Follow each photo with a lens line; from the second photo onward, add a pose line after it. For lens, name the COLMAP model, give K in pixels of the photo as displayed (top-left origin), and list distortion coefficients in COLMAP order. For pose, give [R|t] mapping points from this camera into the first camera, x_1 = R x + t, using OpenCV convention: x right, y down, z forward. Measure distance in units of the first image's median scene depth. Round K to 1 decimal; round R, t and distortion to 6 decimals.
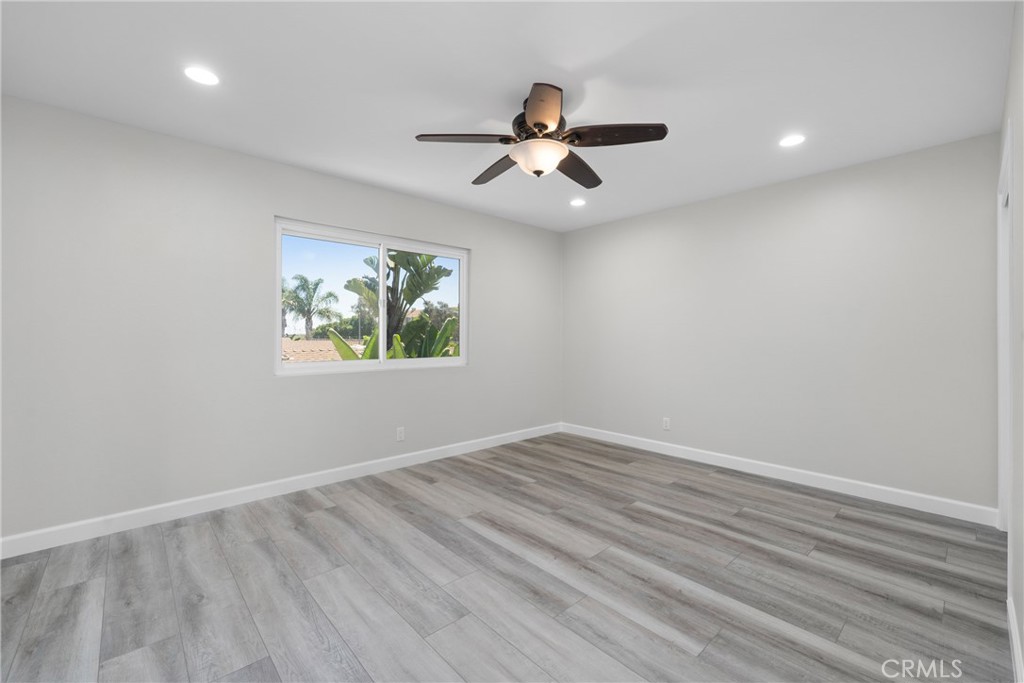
lens RADIAL K [[415.1, 0, 516.1], [0, 415.1, 332.0], [0, 0, 1]] dist [-0.001240, -0.000070]
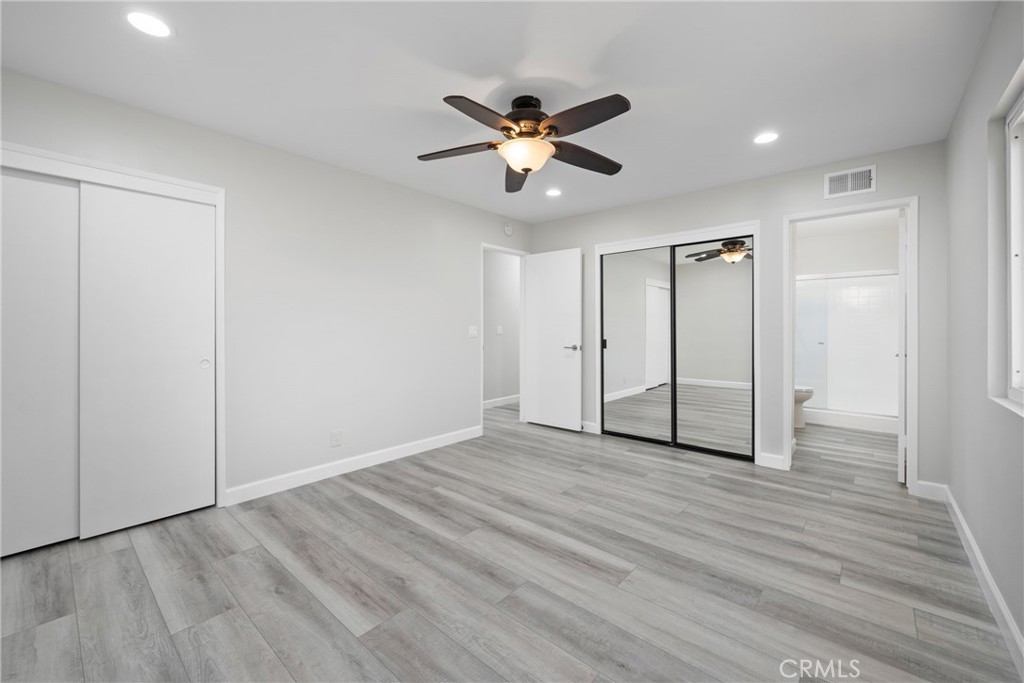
lens RADIAL K [[415.1, 0, 516.1], [0, 415.1, 332.0], [0, 0, 1]] dist [-0.001240, -0.000070]
pose [[-0.992895, 0.000322, -0.118993, 0.198829], [-0.000240, 0.999989, 0.004715, 0.017742], [0.118993, 0.004710, -0.992884, 1.992521]]
